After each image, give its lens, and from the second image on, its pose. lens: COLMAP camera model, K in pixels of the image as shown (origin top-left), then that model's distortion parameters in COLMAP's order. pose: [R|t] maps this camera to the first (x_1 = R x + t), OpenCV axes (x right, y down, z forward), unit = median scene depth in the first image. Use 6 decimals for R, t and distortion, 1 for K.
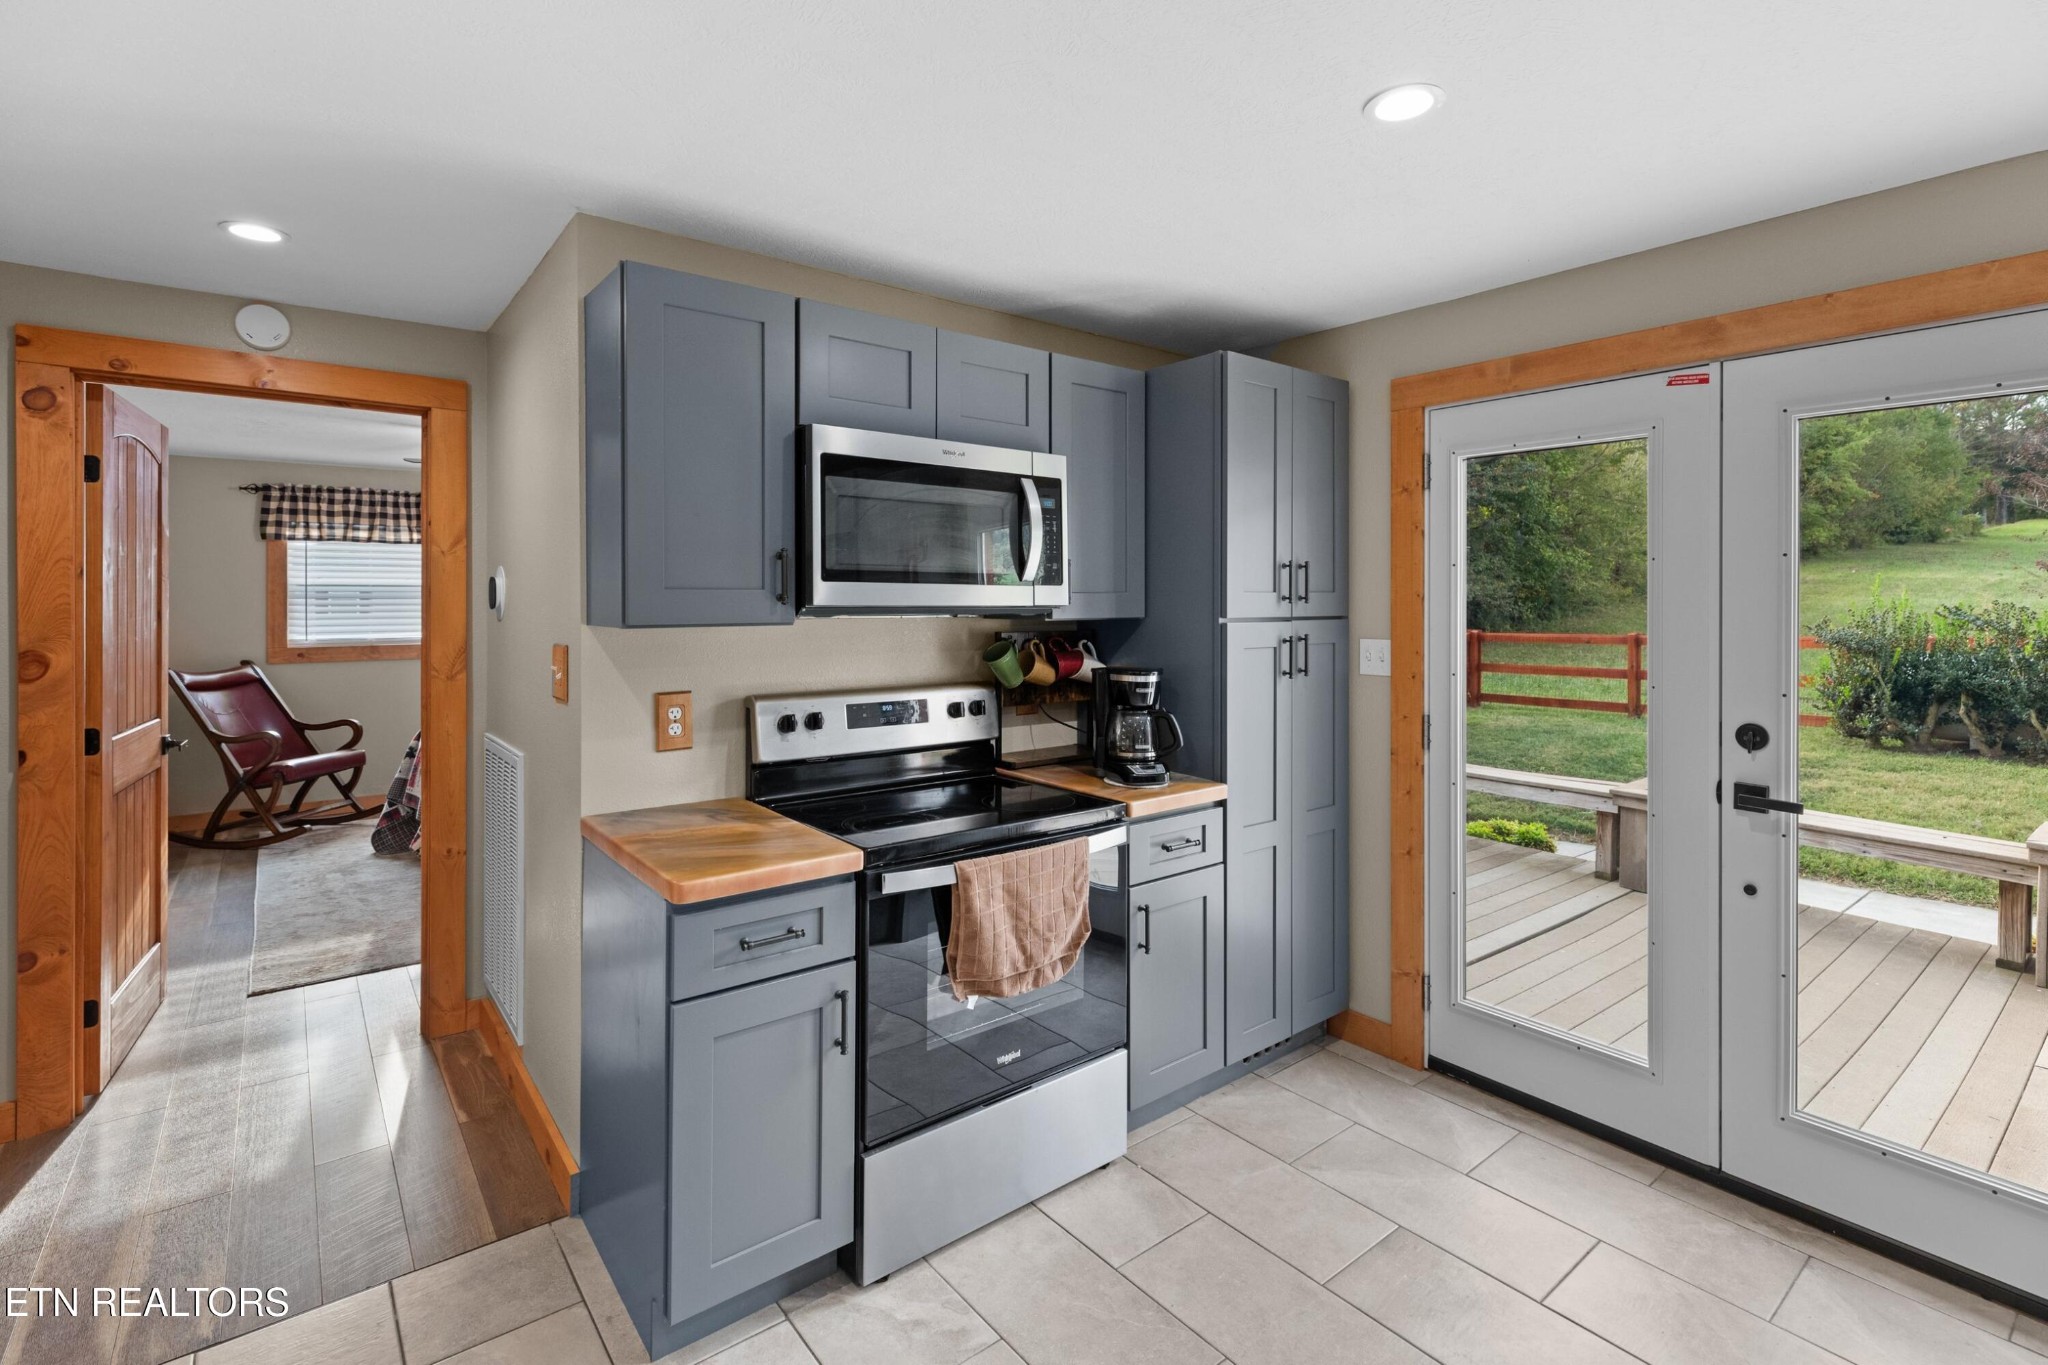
lens RADIAL K [[955.8, 0, 1014.0], [0, 955.8, 595.8], [0, 0, 1]] dist [0.014136, -0.001323]
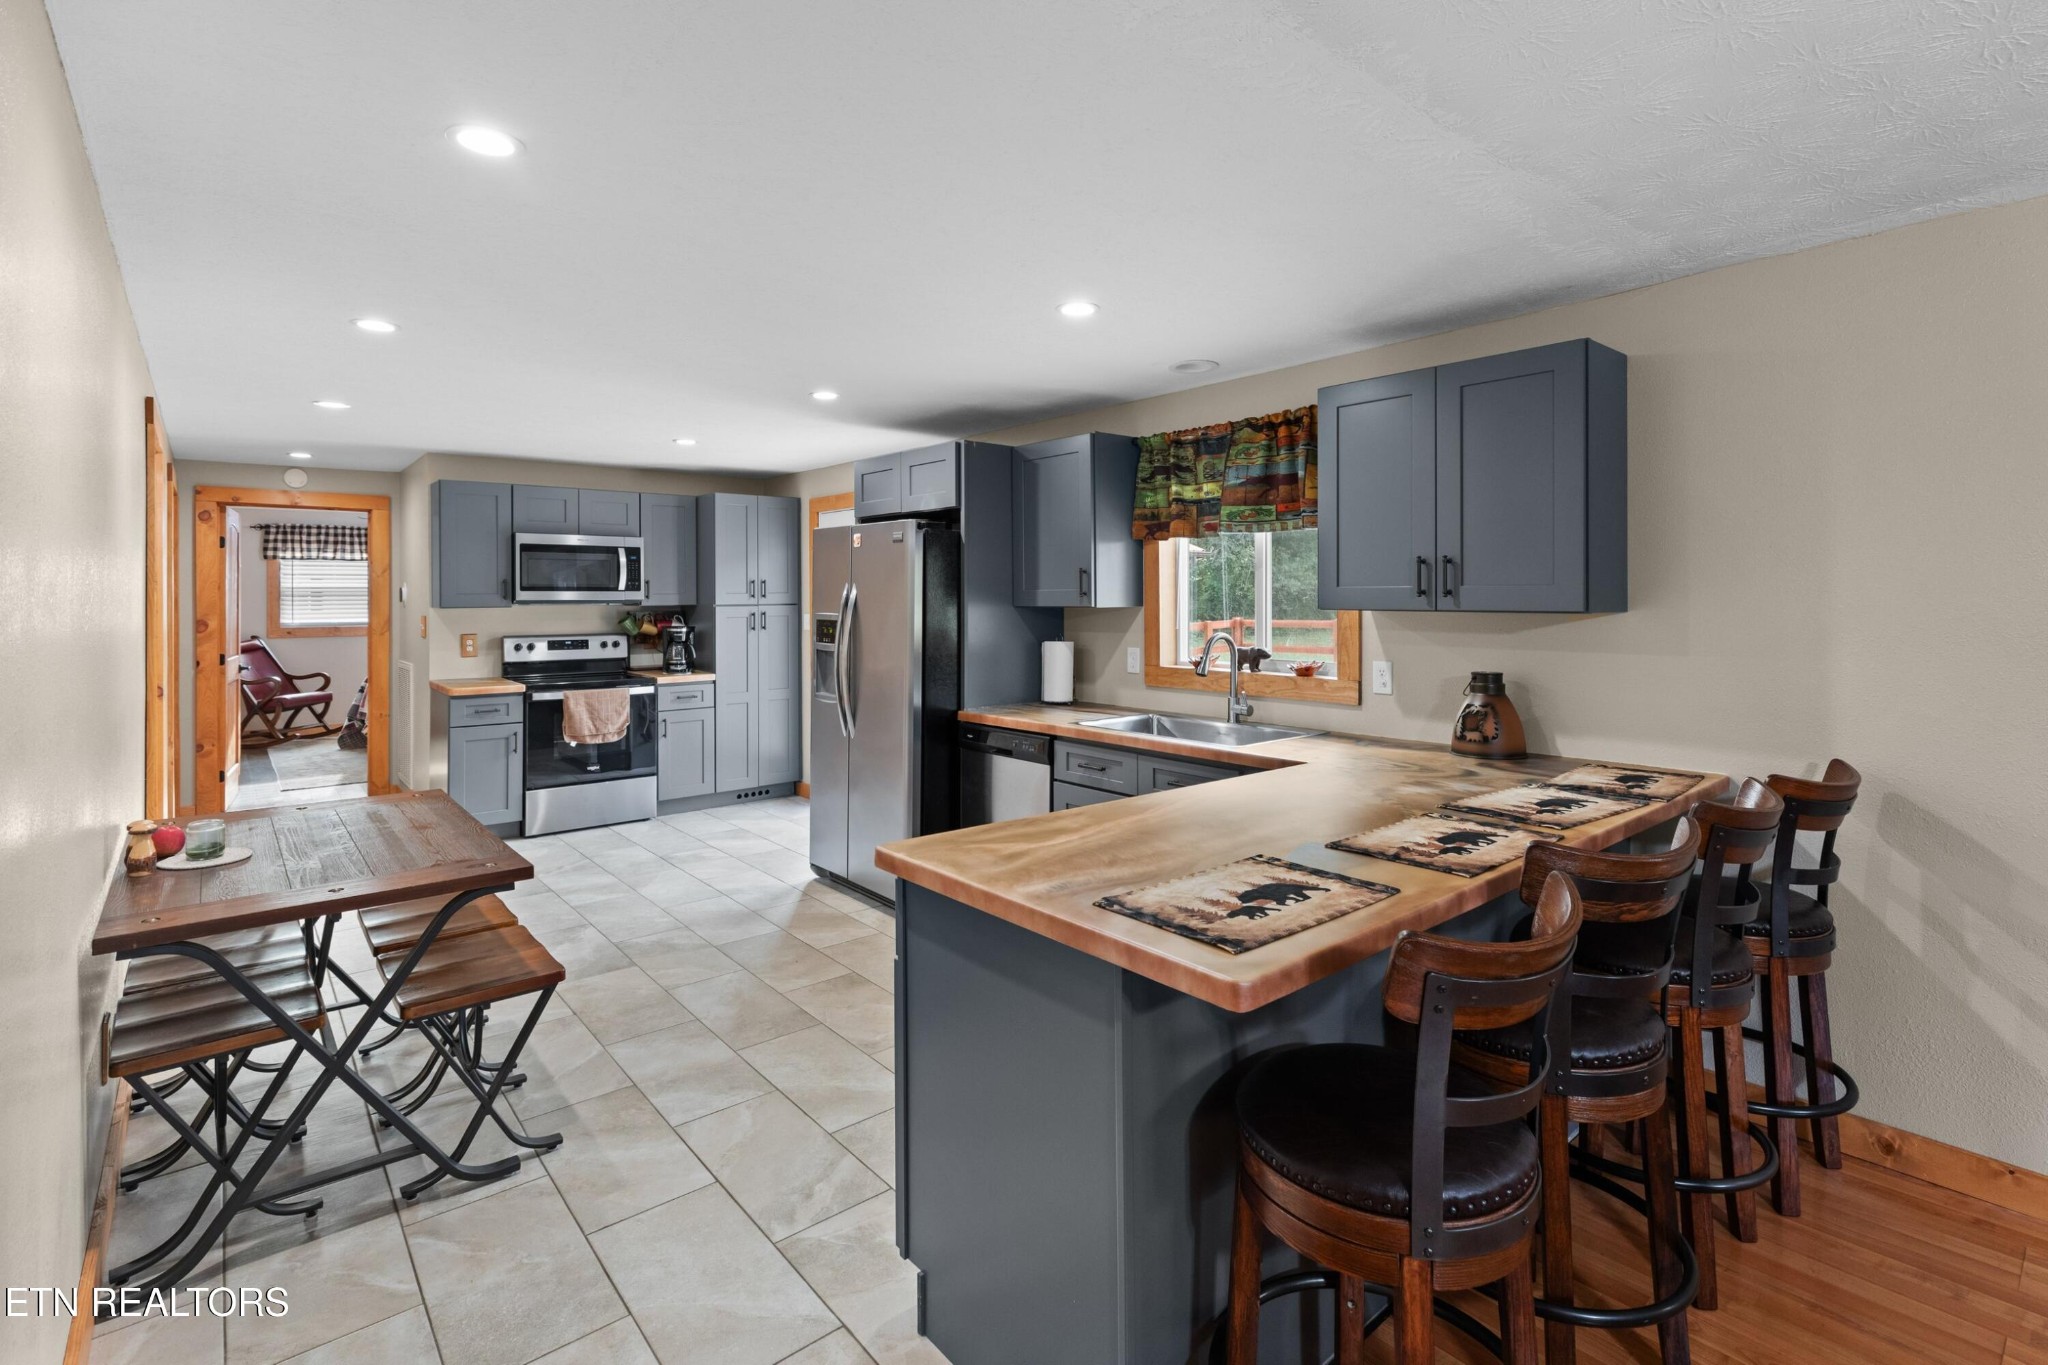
lens RADIAL K [[955.8, 0, 1023.0], [0, 955.8, 584.1], [0, 0, 1]] dist [0.014136, -0.001323]
pose [[0.999059, -0.003041, 0.043263, 0.779612], [0.003253, 0.999983, -0.004814, -0.012103], [-0.043247, 0.004950, 0.999052, -1.252688]]
